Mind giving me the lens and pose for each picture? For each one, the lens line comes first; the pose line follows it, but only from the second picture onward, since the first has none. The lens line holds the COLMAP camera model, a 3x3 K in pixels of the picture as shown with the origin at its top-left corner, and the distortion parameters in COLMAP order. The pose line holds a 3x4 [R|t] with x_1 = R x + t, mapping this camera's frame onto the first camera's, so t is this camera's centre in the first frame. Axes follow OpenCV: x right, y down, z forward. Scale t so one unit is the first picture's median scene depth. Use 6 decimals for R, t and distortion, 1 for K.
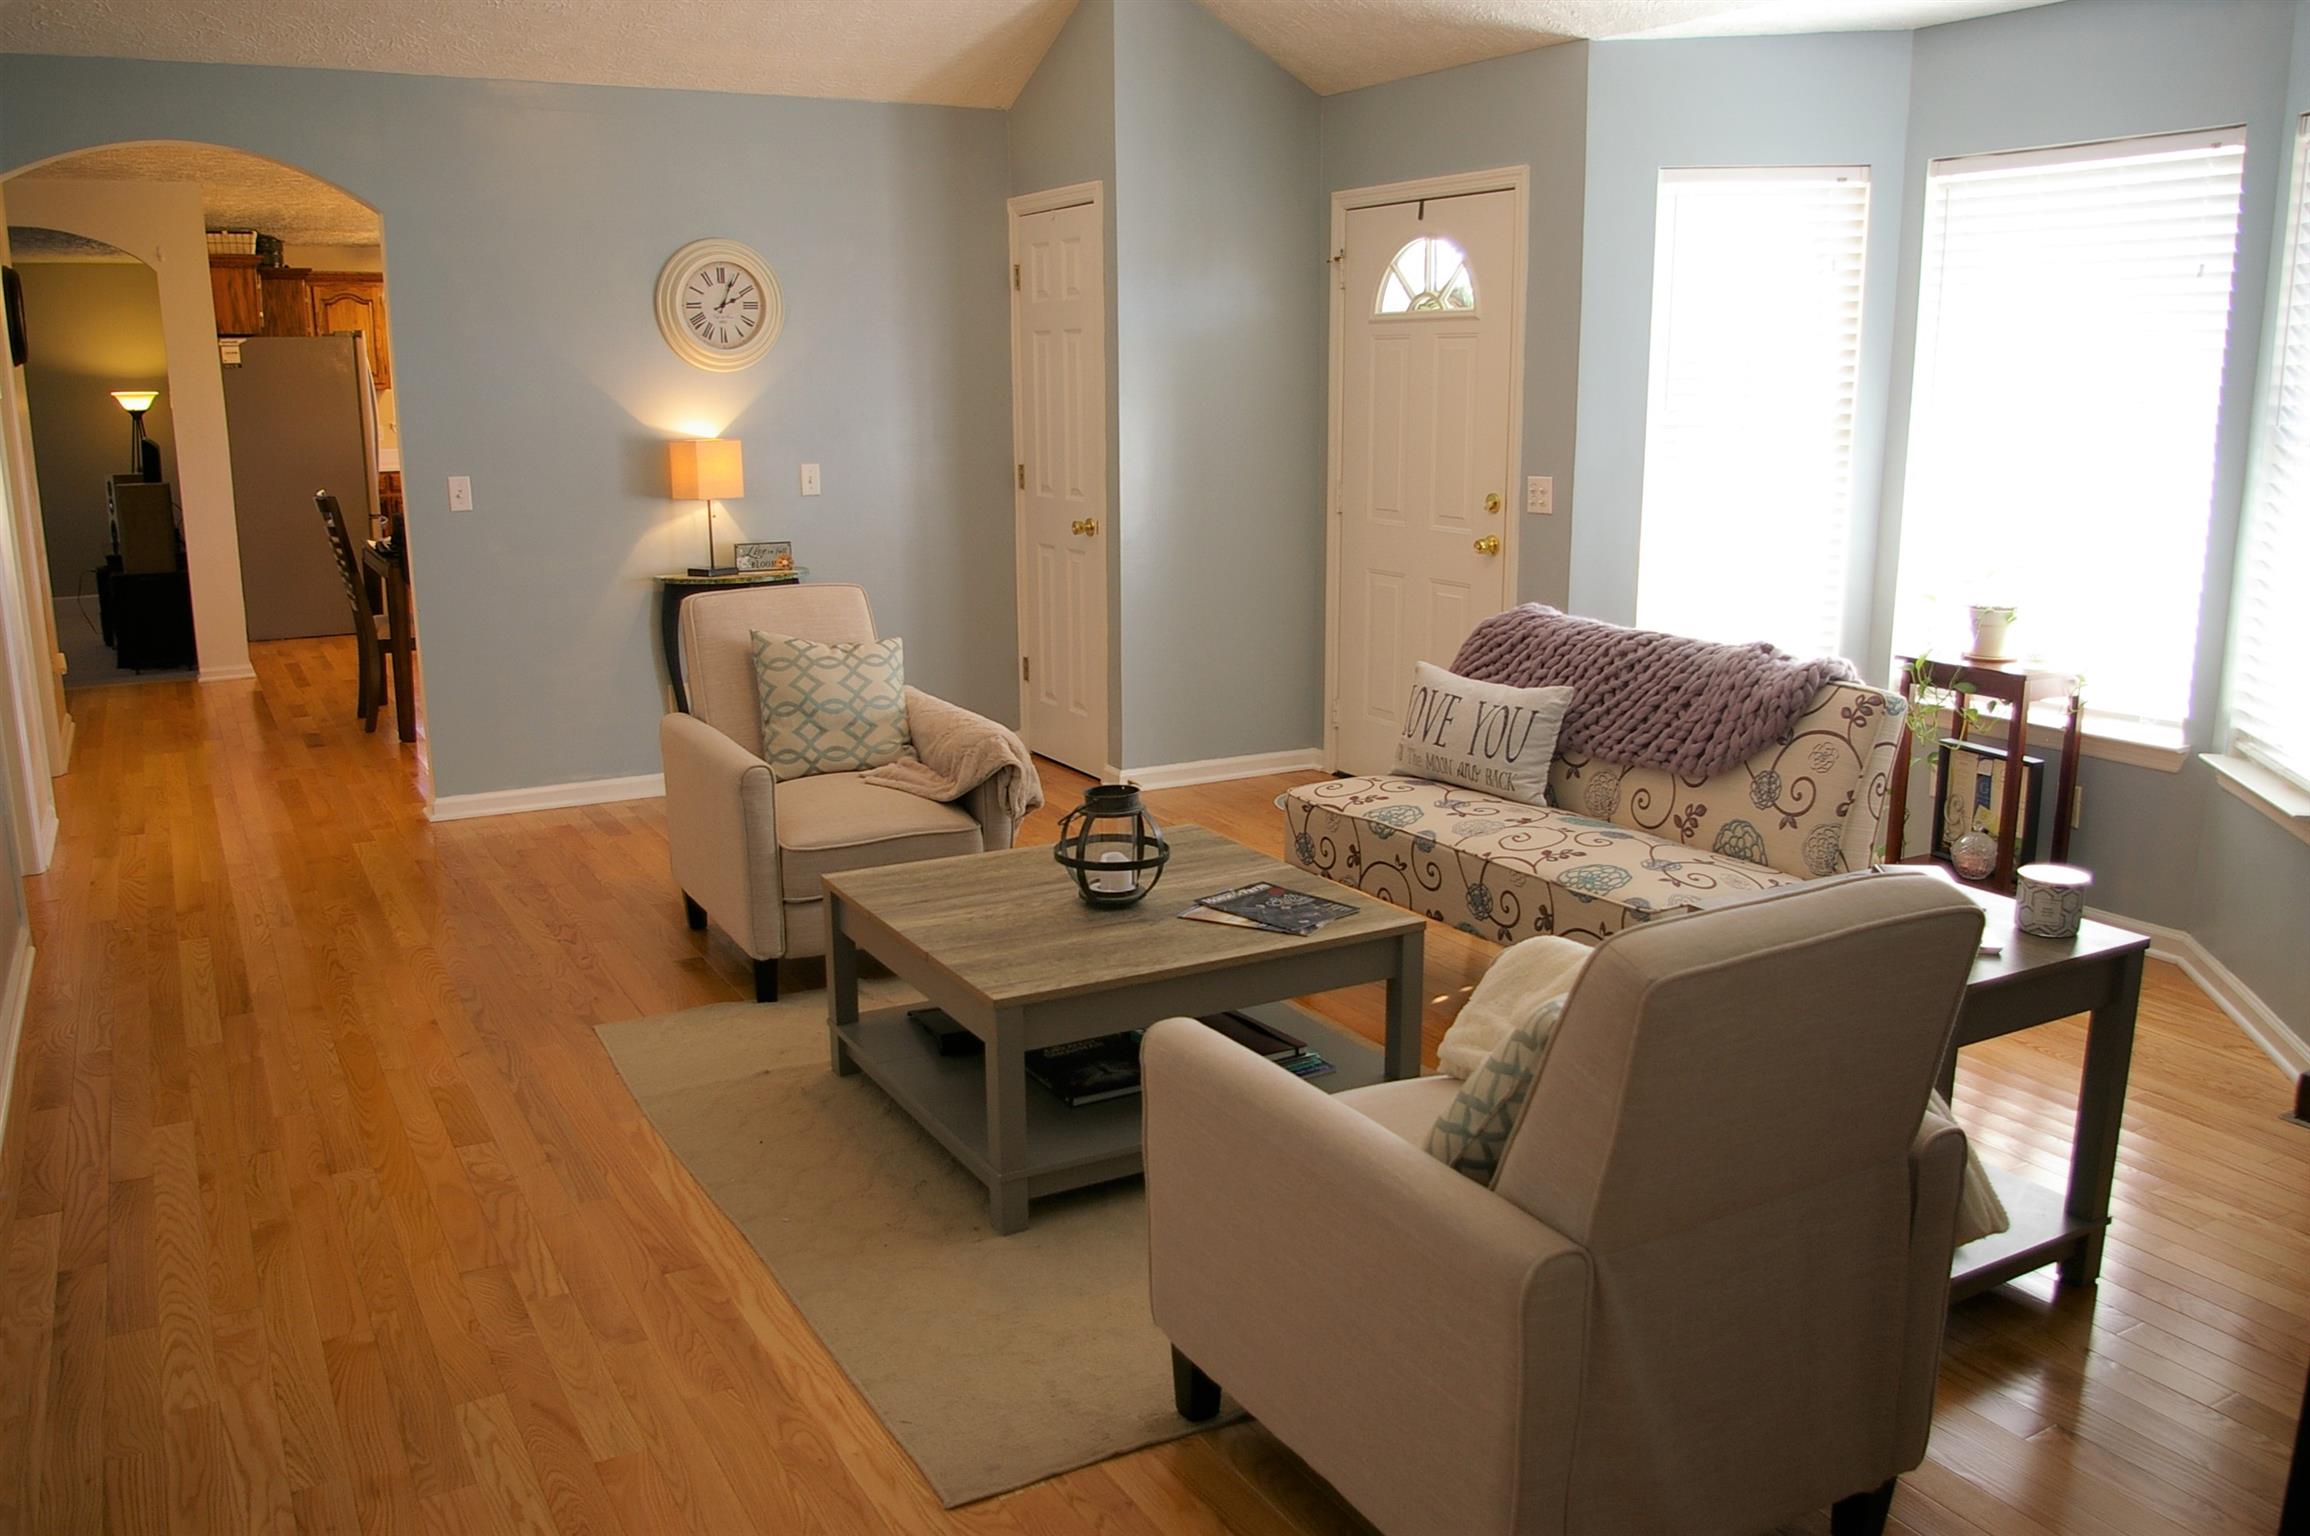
lens RADIAL K [[1820.0, 0, 1162.6], [0, 1820.0, 797.2], [0, 0, 1]] dist [-0.098180, 0.052635]
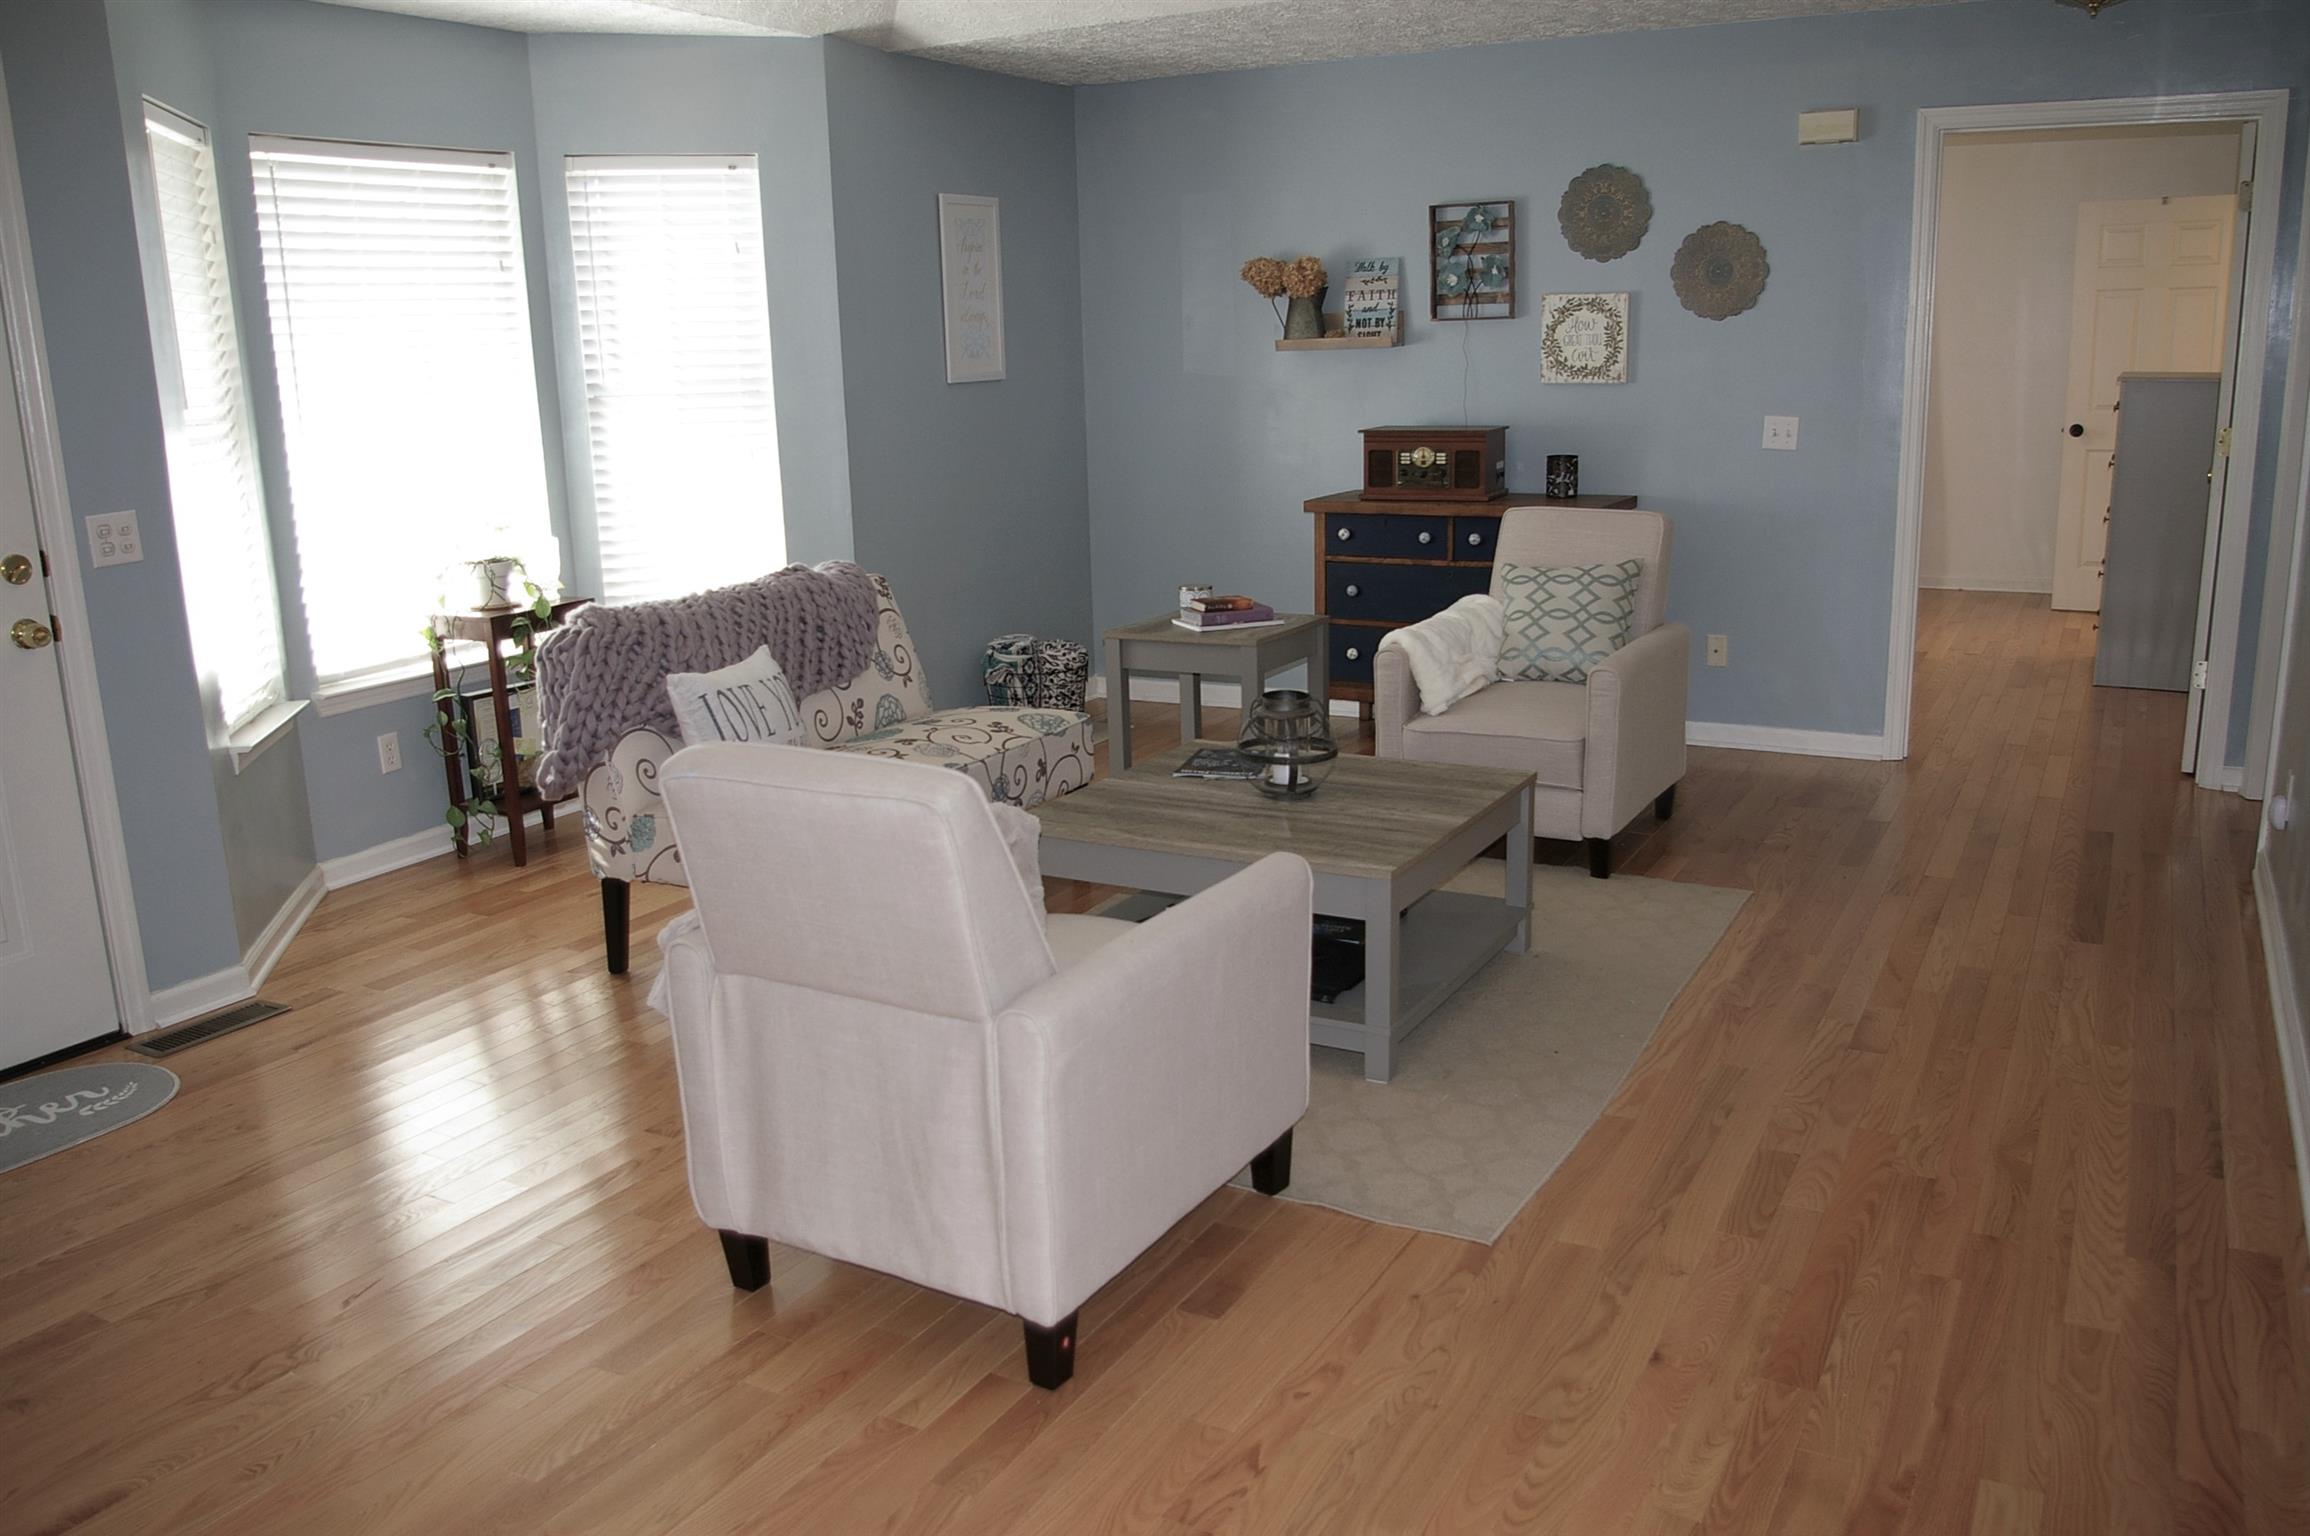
lens RADIAL K [[1820.0, 0, 1162.6], [0, 1820.0, 797.2], [0, 0, 1]] dist [-0.098180, 0.052635]
pose [[-0.528969, -0.190691, 0.826940, -0.894294], [0.216555, 0.911837, 0.348793, -0.341928], [-0.820546, 0.363579, -0.441038, 1.516649]]
